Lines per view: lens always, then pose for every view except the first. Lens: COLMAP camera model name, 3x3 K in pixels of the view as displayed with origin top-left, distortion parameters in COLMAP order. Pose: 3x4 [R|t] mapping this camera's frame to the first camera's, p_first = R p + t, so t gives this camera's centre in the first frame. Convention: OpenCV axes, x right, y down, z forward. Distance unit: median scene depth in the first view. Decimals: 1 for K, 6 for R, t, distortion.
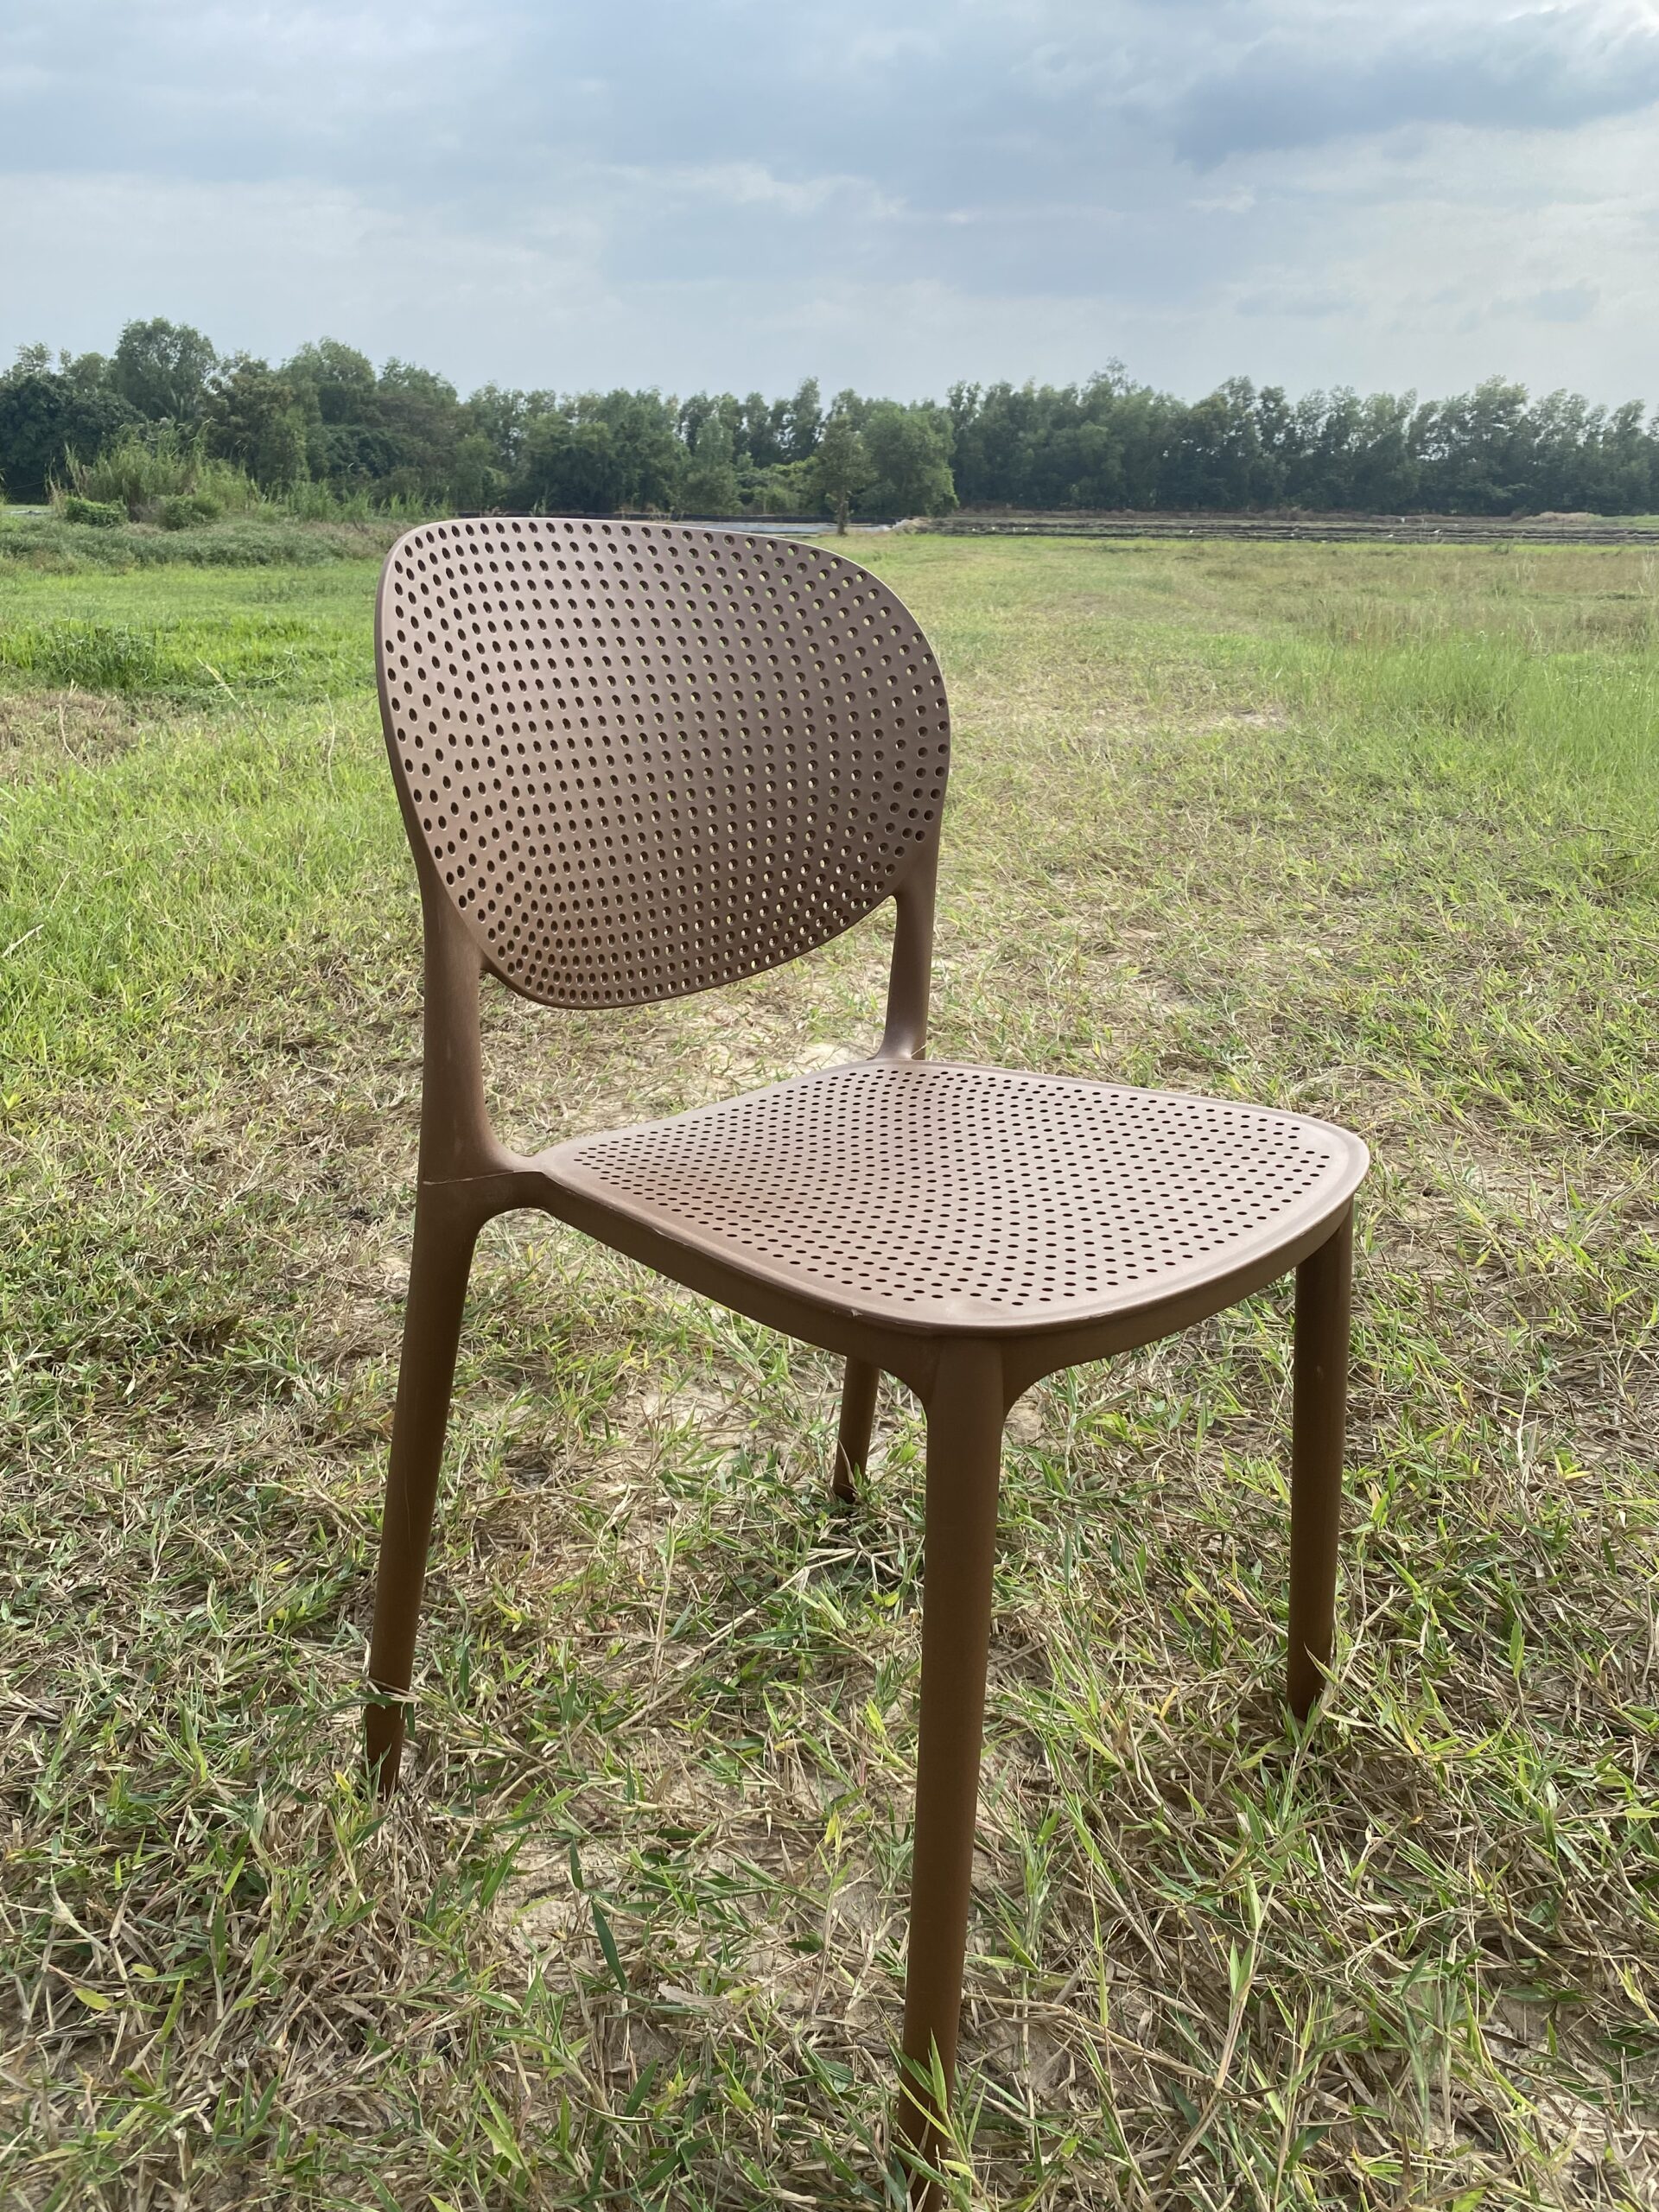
lens RADIAL K [[1690.8, 0, 831.2], [0, 1690.8, 1085.2], [0, 0, 1]] dist [0.007681, -0.007625]
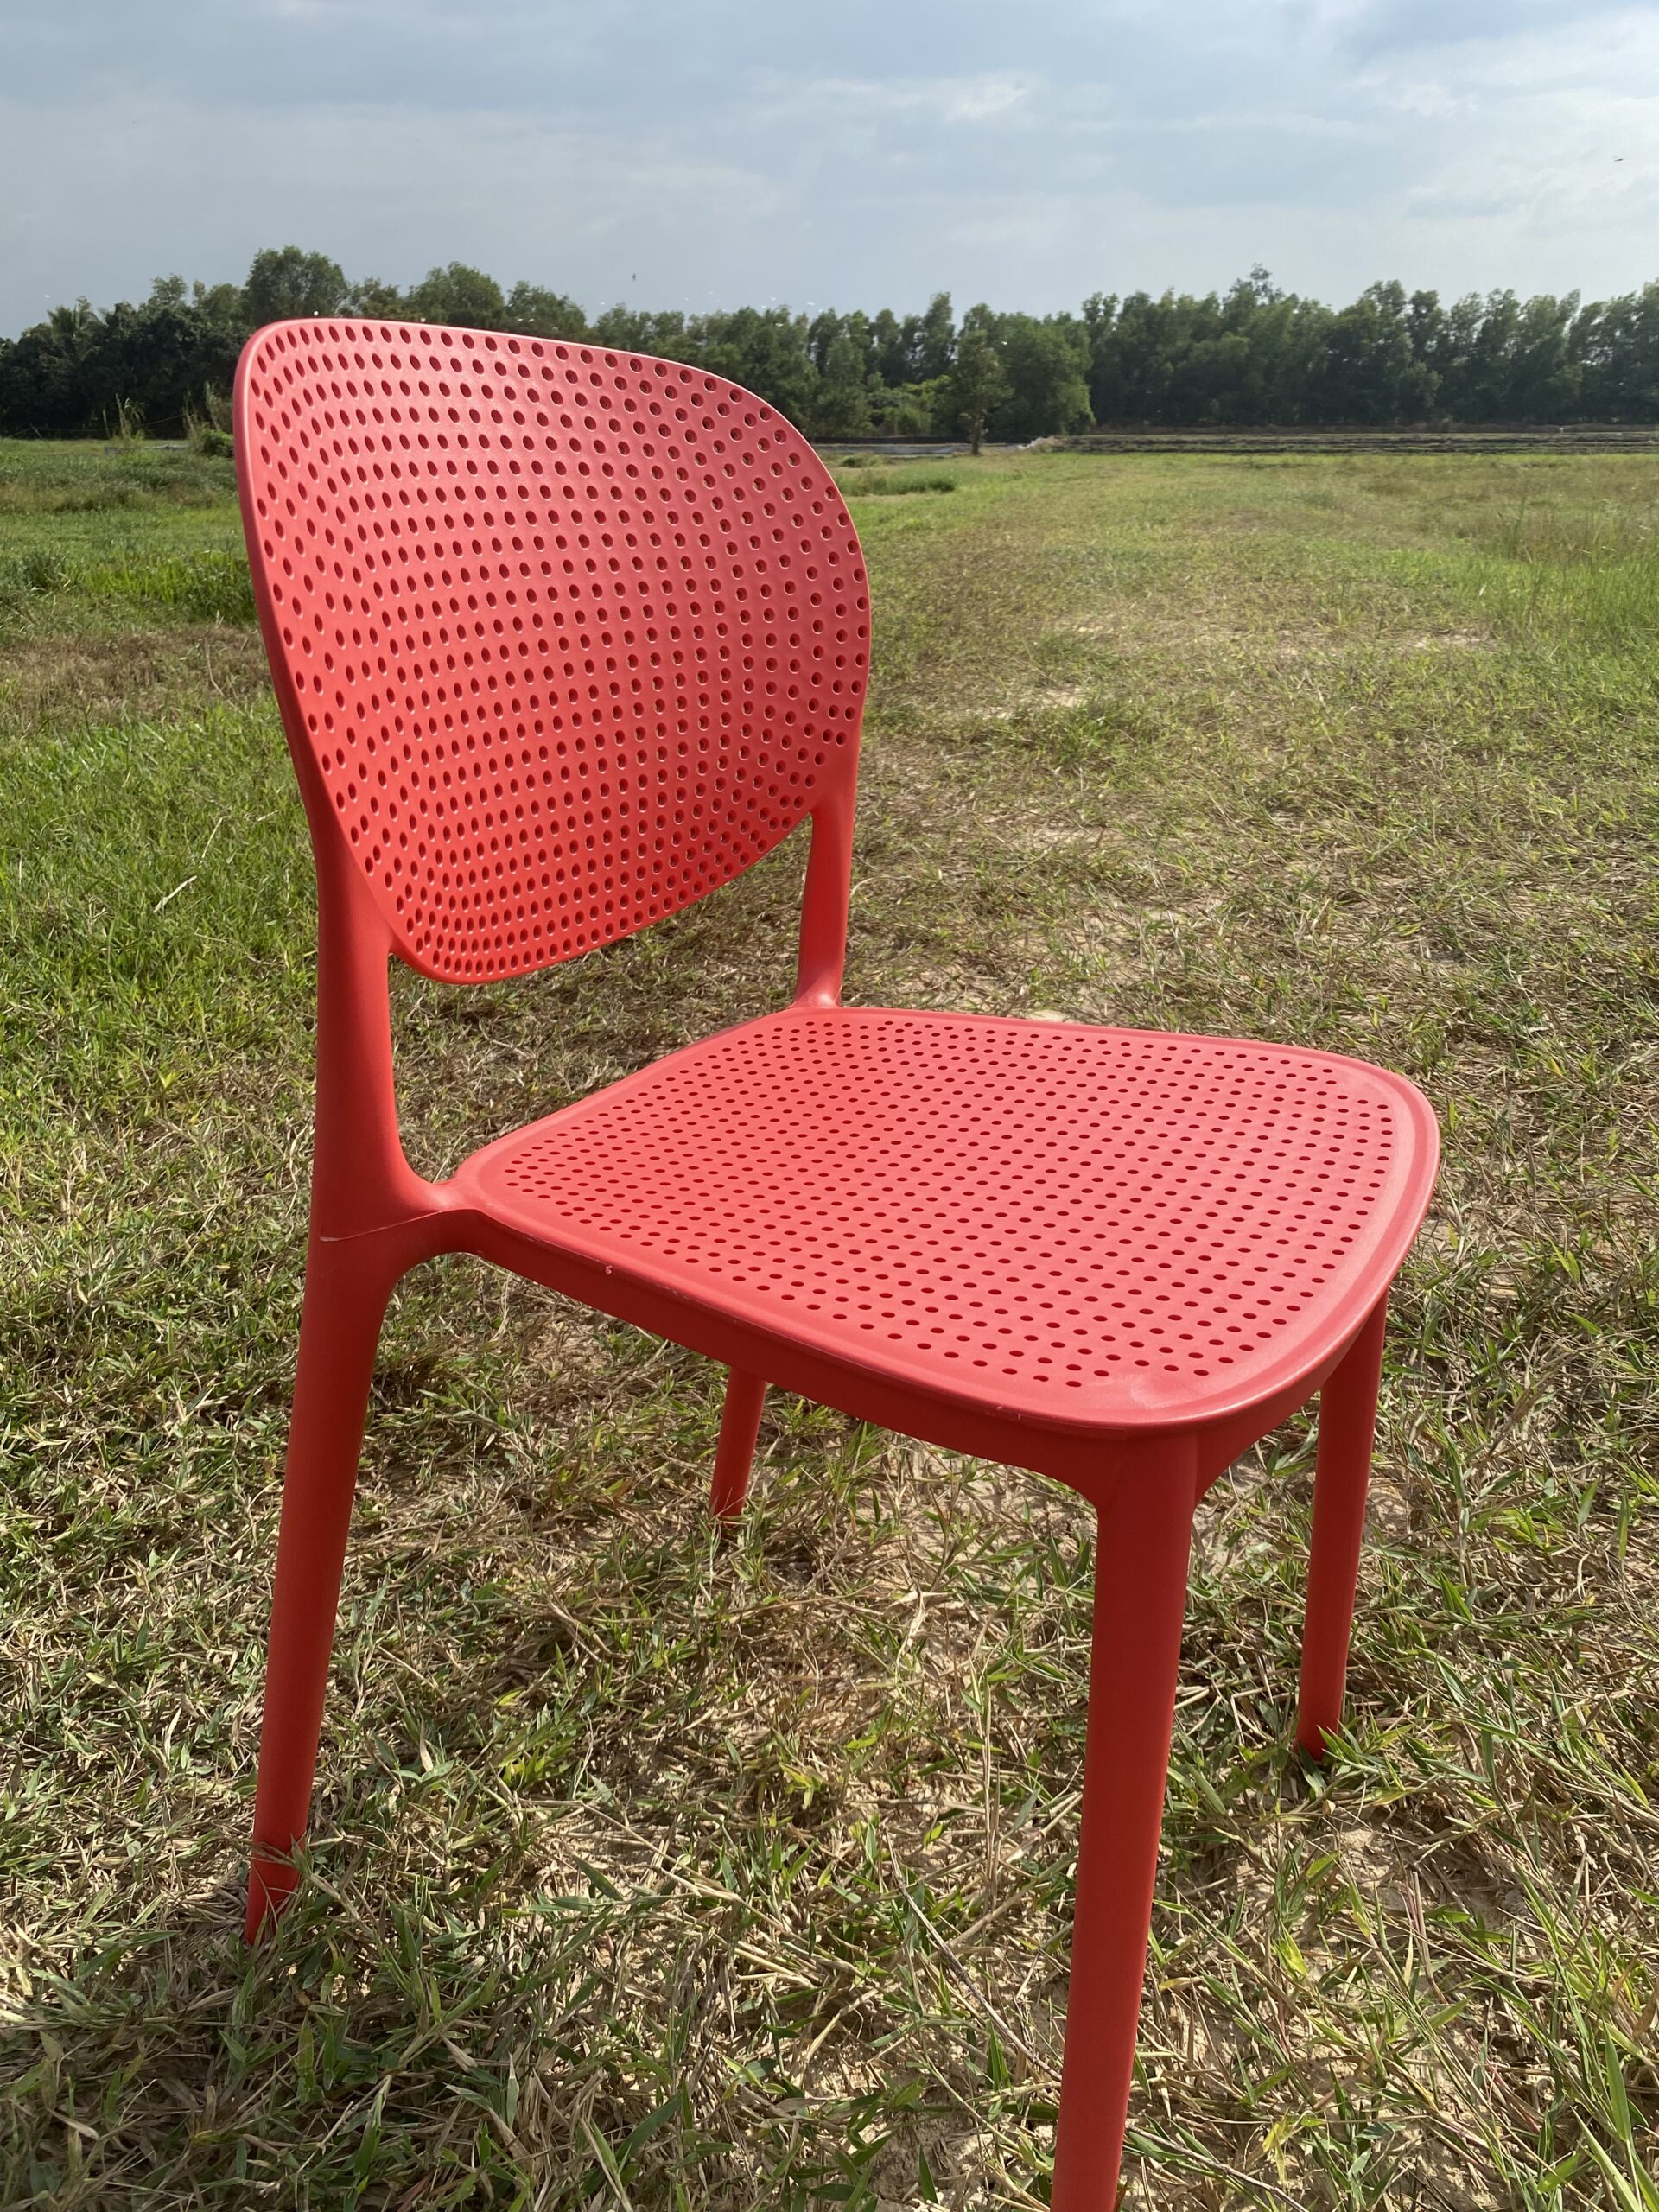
lens RADIAL K [[1690.8, 0, 853.1], [0, 1690.8, 1100.4], [0, 0, 1]] dist [0.007681, -0.007625]
pose [[0.998066, 0.006352, -0.061835, -0.050241], [-0.003329, 0.998800, 0.048867, -0.019401], [0.062071, -0.048567, 0.996889, 0.095669]]
